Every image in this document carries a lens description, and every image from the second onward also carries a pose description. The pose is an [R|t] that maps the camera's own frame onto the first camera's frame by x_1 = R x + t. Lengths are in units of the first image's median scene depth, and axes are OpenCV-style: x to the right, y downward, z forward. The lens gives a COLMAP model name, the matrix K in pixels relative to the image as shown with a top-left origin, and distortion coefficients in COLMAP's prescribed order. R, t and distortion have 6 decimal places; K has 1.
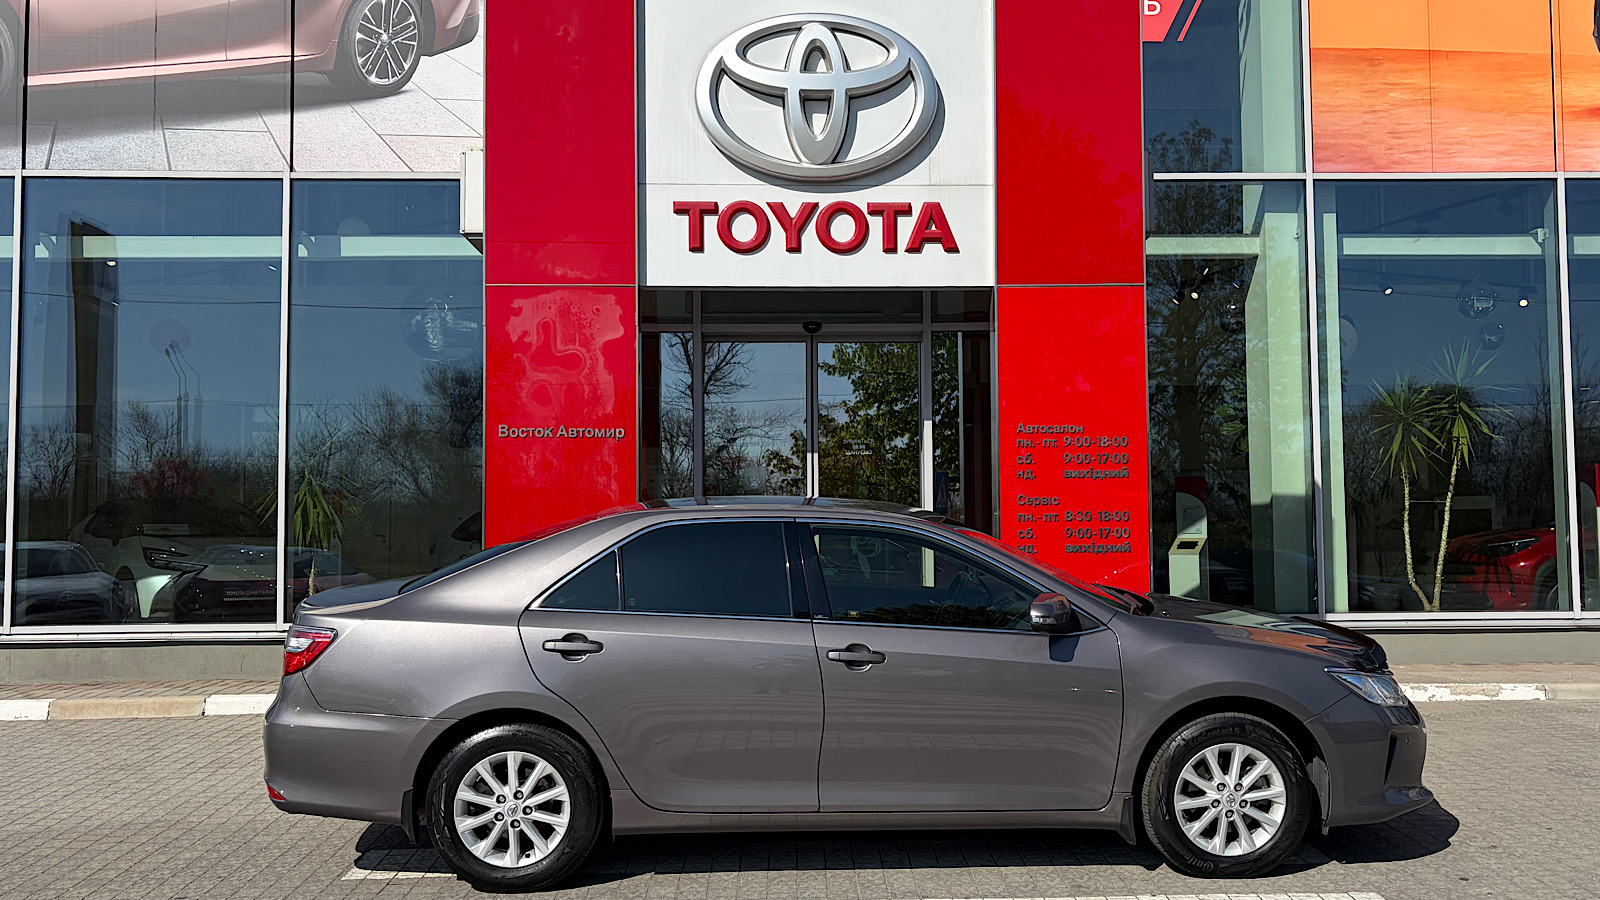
lens RADIAL K [[1223.8, 0, 821.0], [0, 1223.8, 455.0], [0, 0, 1]] dist [0.010103, 0.039769]
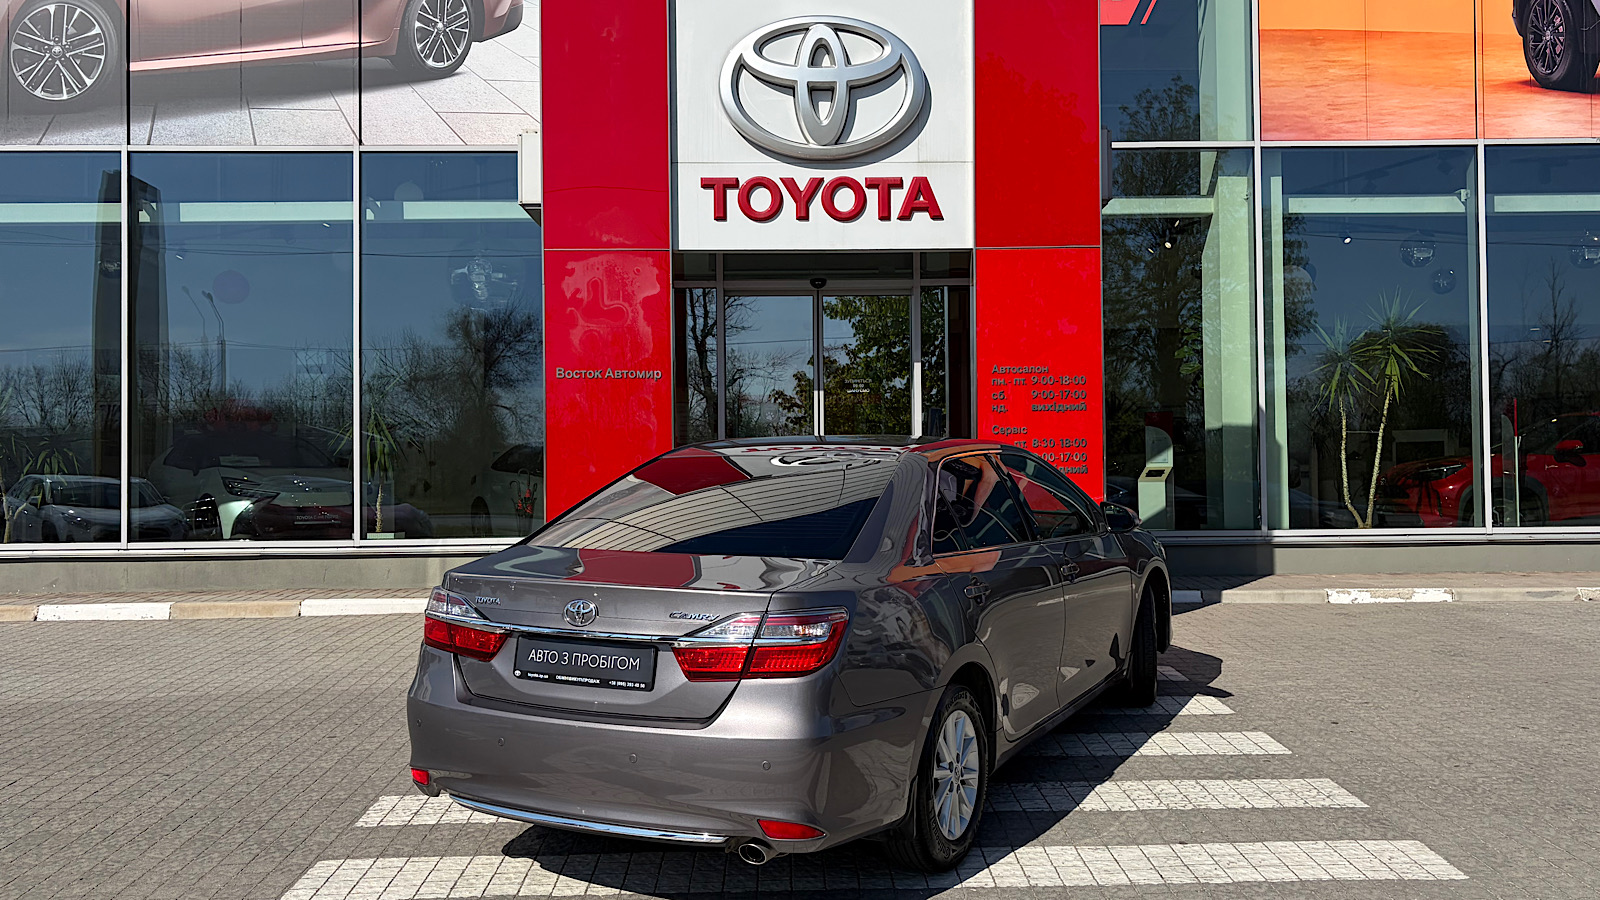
lens RADIAL K [[1215.3, 0, 808.6], [0, 1215.3, 429.5], [0, 0, 1]] dist [0.028361, 0.006695]
pose [[0.999936, -0.002856, -0.010920, -0.003466], [0.003165, 0.999592, 0.028377, 0.002064], [0.010834, -0.028410, 0.999538, -0.135667]]
